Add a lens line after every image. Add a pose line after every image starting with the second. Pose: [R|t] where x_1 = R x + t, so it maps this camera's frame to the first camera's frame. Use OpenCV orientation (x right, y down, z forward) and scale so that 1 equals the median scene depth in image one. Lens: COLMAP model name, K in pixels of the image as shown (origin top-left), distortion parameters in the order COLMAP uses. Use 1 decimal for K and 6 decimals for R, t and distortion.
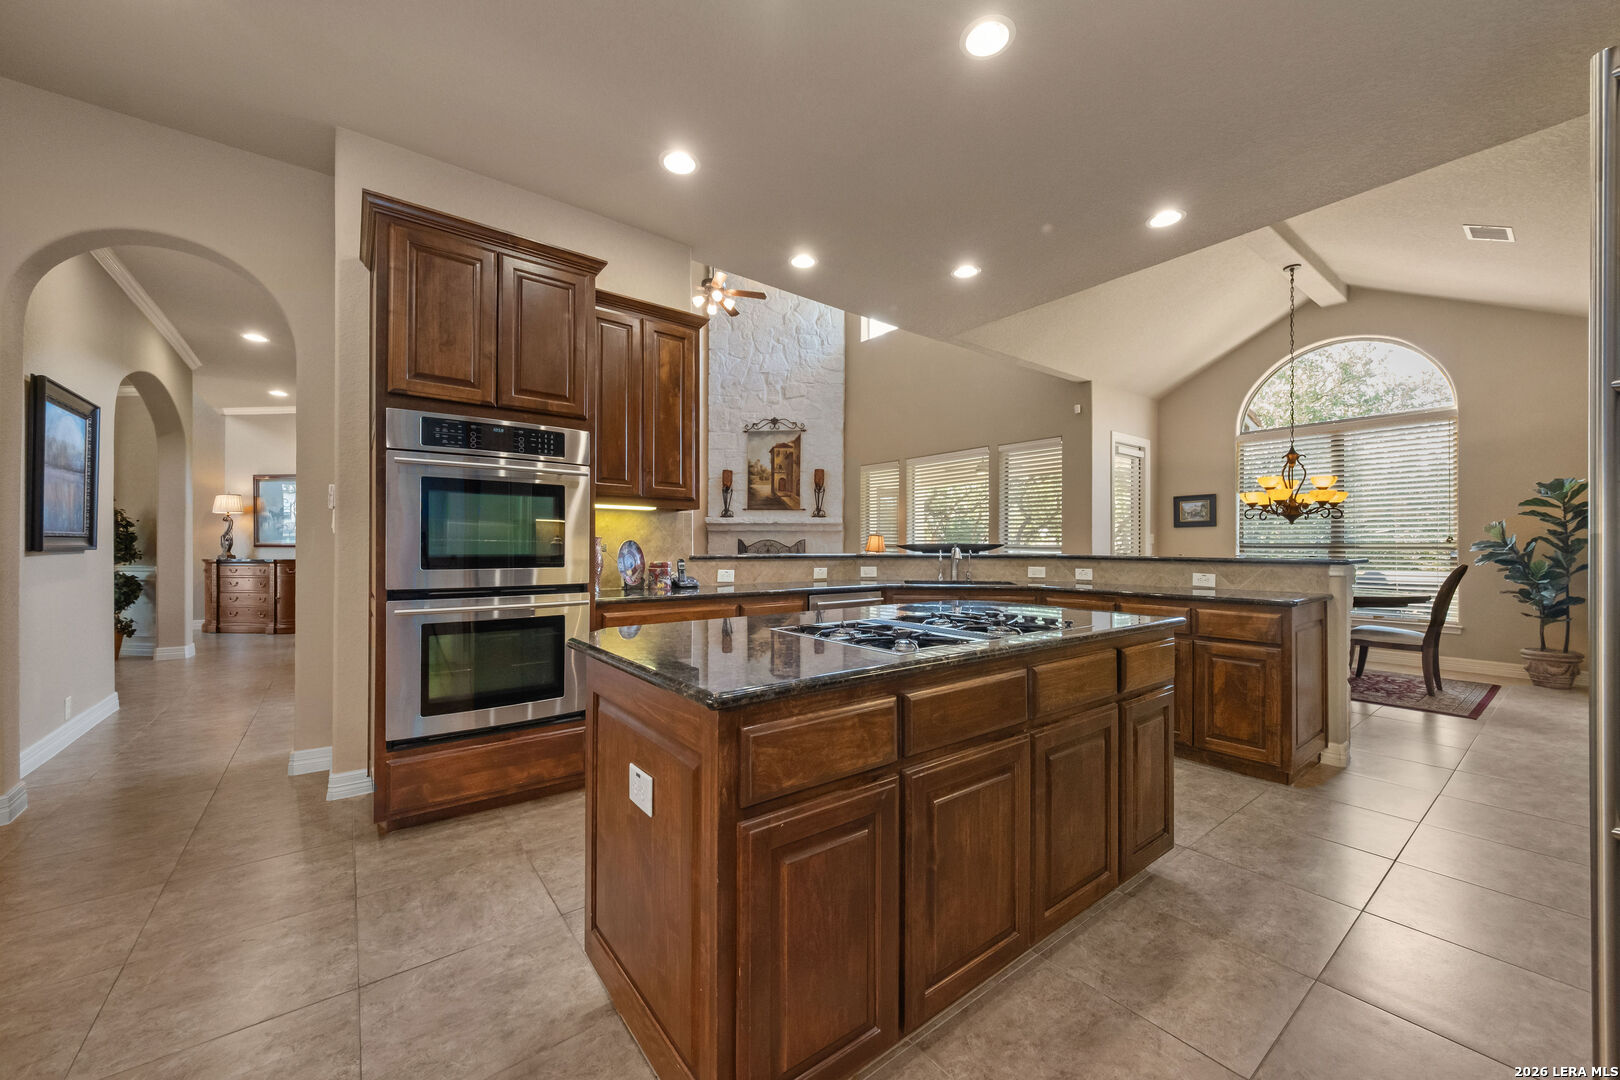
lens RADIAL K [[616.2, 0, 802.2], [0, 616.2, 549.2], [0, 0, 1]] dist [0.000870, -0.000230]
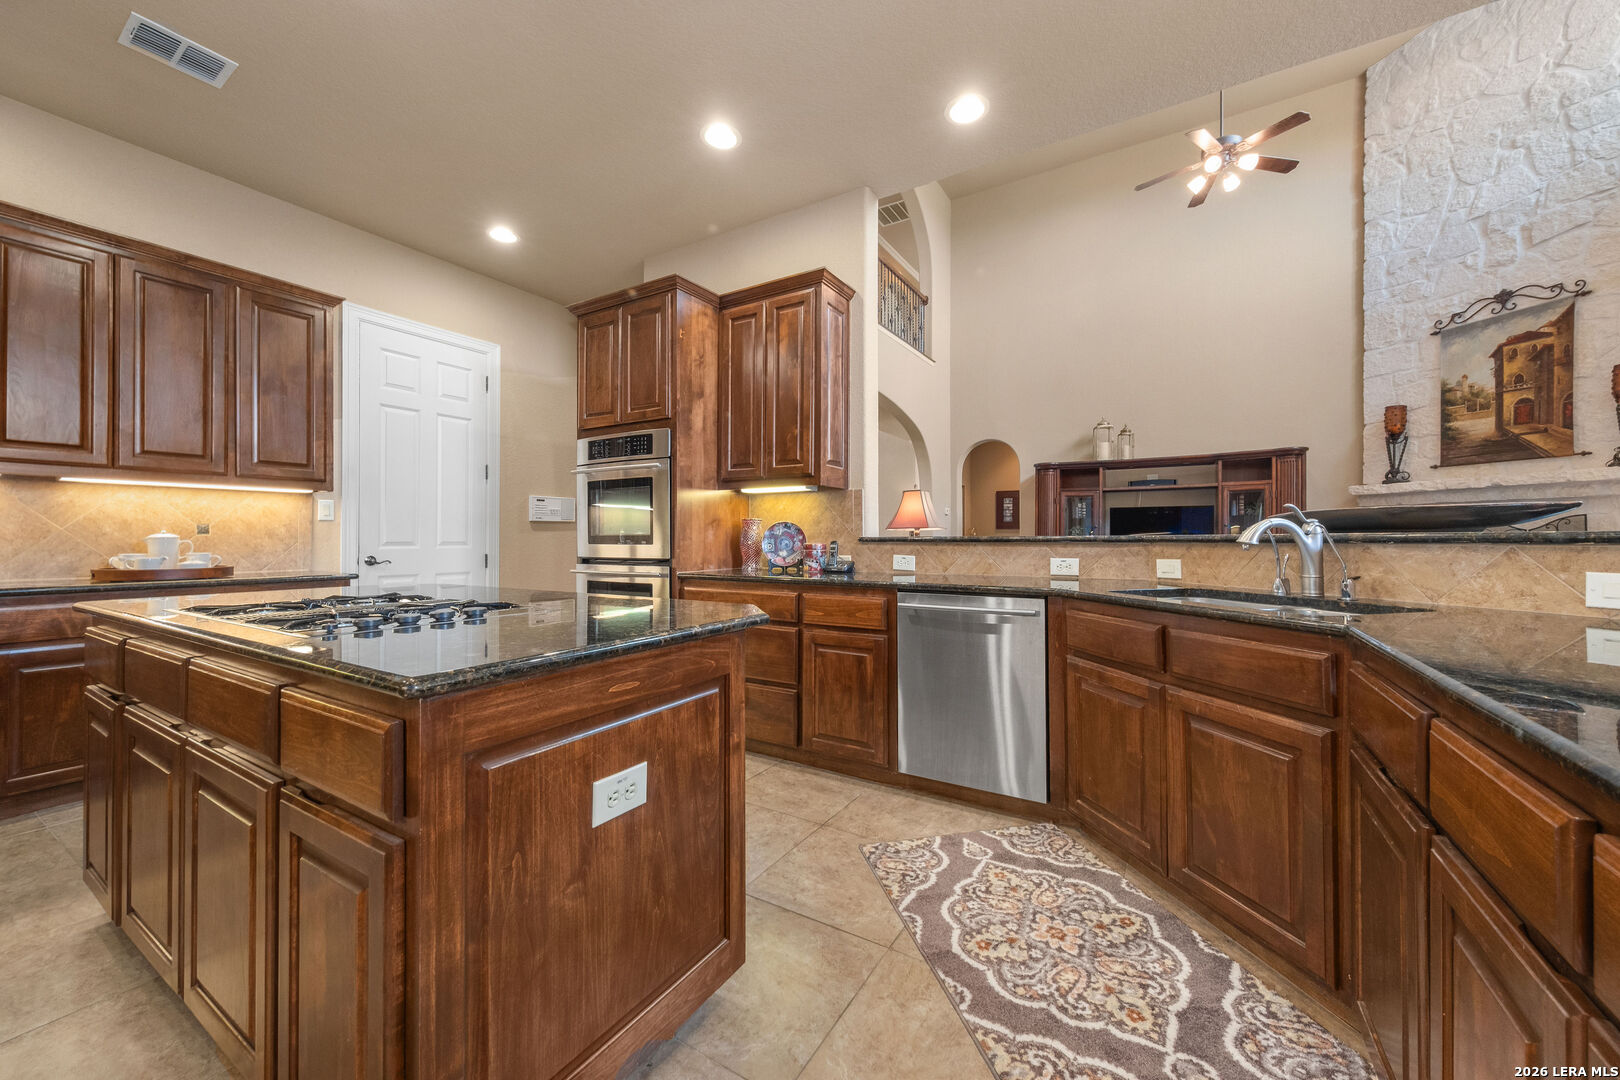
lens RADIAL K [[602.6, 0, 810.0], [0, 602.6, 540.0], [0, 0, 1]] dist [-0.001137, -0.000159]
pose [[0.353461, -0.001413, -0.935448, 0.236781], [-0.000224, 0.999999, -0.001595, 0.006220], [0.935449, 0.000774, 0.353460, 0.249620]]
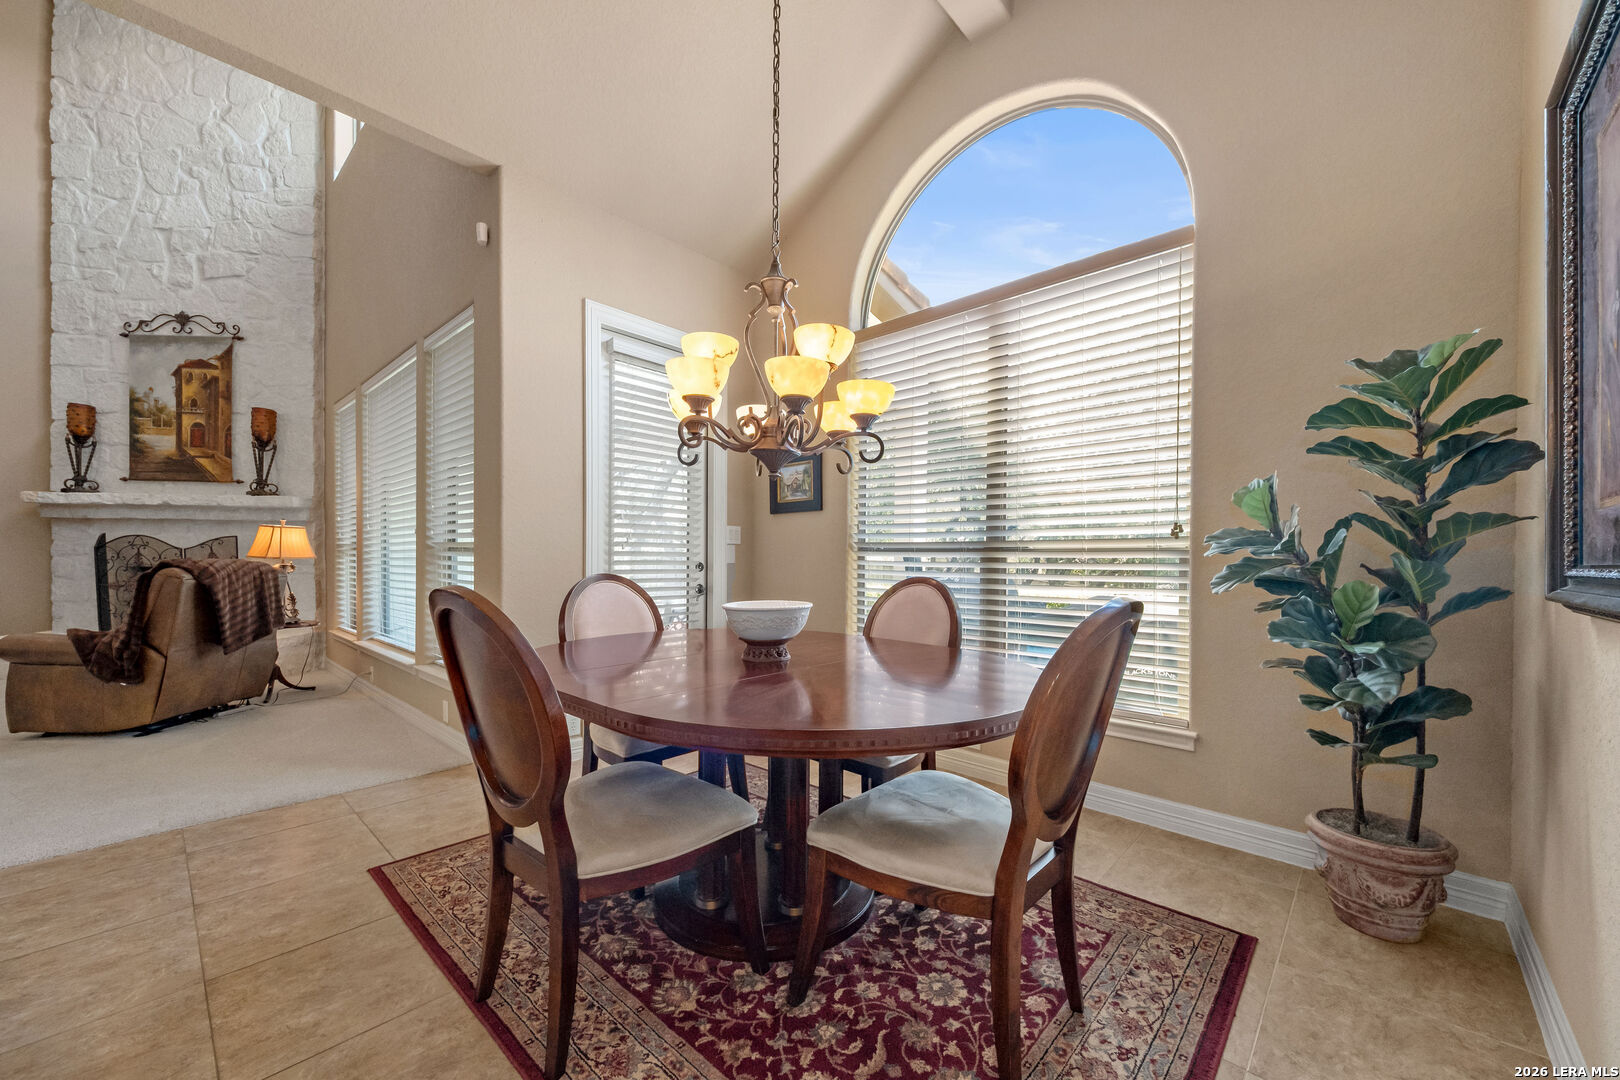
lens RADIAL K [[615.2, 0, 826.3], [0, 615.2, 566.8], [0, 0, 1]] dist [0.001032, -0.000046]
pose [[0.983059, 0.004699, 0.183228, 0.425094], [-0.006266, 0.999949, 0.007975, 0.004592], [-0.183181, -0.008988, 0.983038, 0.361598]]
